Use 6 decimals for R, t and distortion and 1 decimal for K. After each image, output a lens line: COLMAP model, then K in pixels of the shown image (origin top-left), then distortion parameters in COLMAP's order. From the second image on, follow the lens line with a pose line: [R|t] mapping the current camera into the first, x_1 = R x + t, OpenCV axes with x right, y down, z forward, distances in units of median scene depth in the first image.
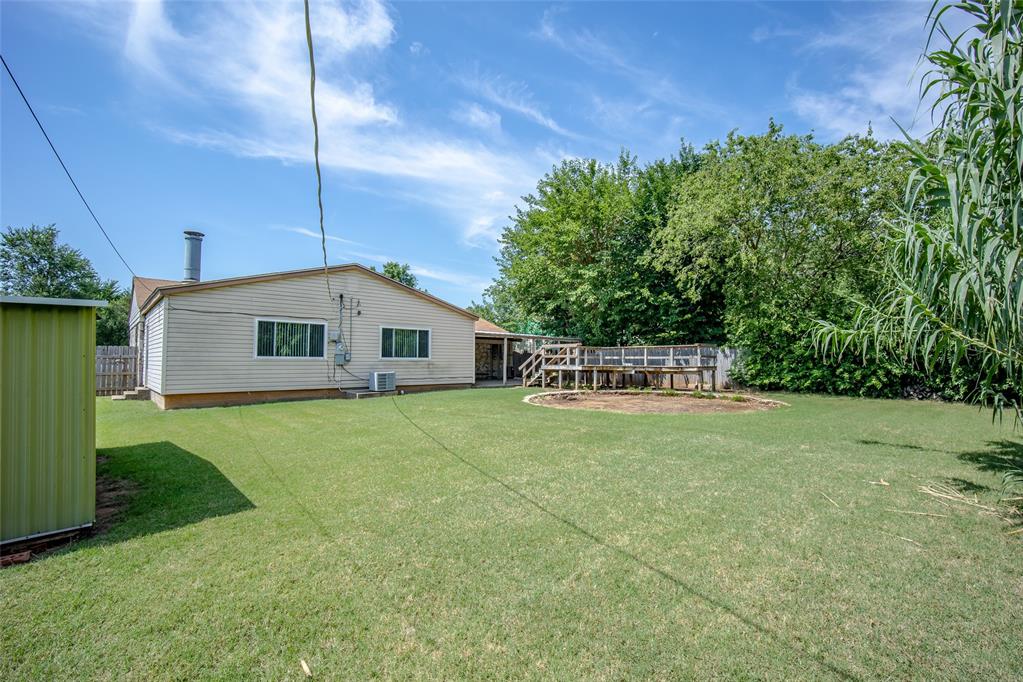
lens RADIAL K [[465.5, 0, 515.4], [0, 465.5, 338.8], [0, 0, 1]] dist [-0.001345, -0.000156]
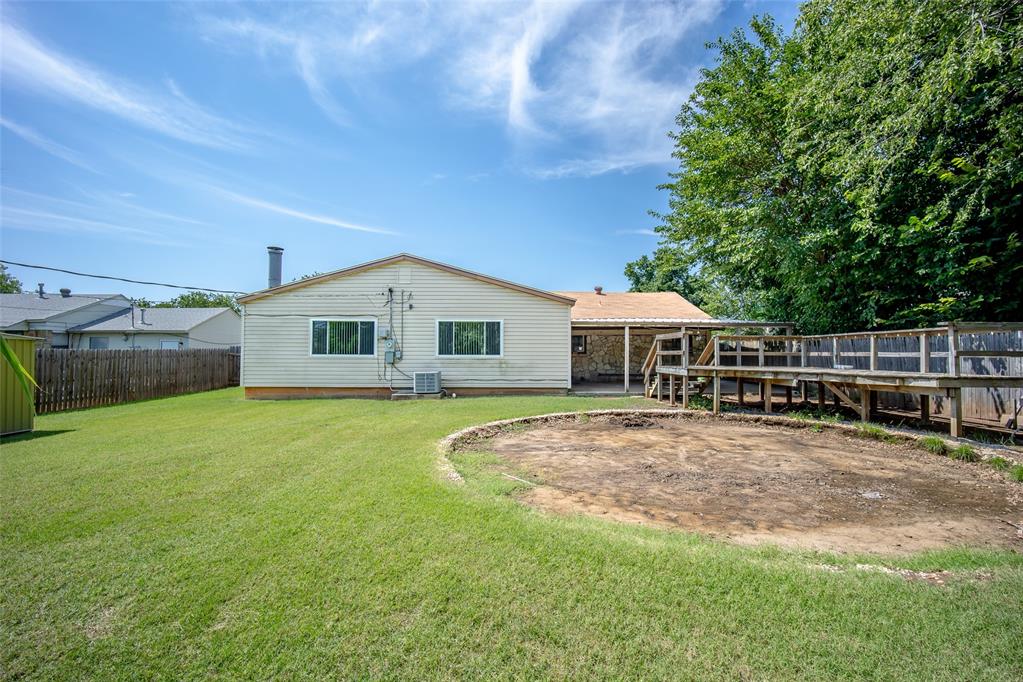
lens RADIAL K [[457.7, 0, 511.5], [0, 457.7, 341.0], [0, 0, 1]] dist [-0.003597, -0.000496]
pose [[0.729867, -0.019538, -0.683310, 0.389322], [0.031644, 0.999486, 0.005222, 0.012706], [0.682856, -0.025434, 0.730110, 0.433296]]
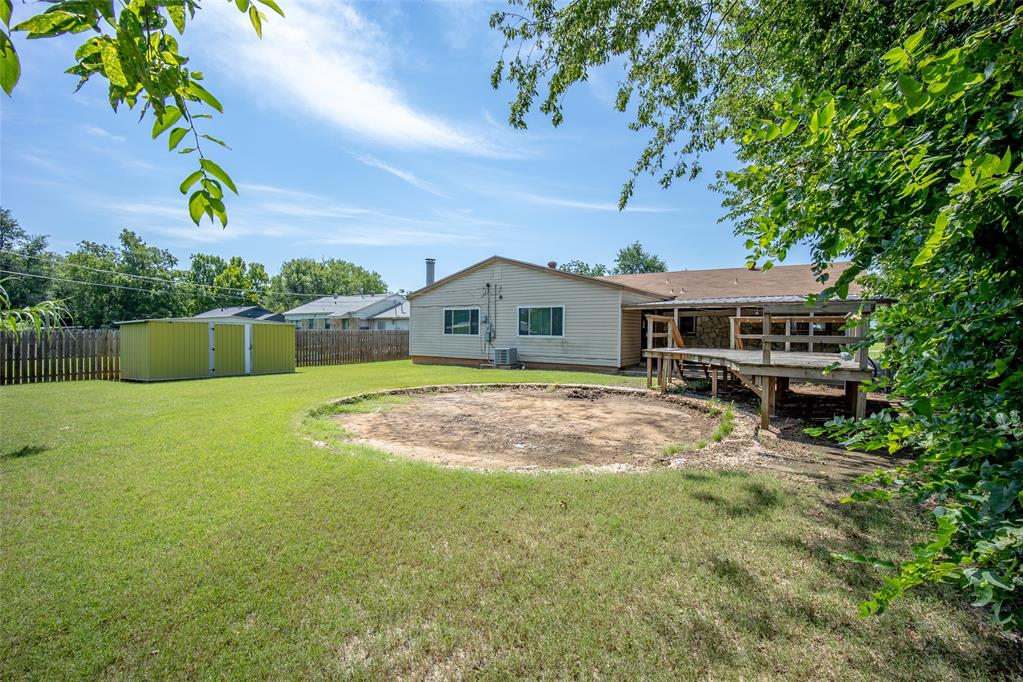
lens RADIAL K [[457.7, 0, 511.5], [0, 457.7, 341.0], [0, 0, 1]] dist [-0.003597, -0.000496]
pose [[0.197320, 0.019529, -0.980145, 0.734399], [0.038411, 0.998880, 0.027635, 0.022061], [0.979586, -0.043101, 0.196349, 0.726808]]
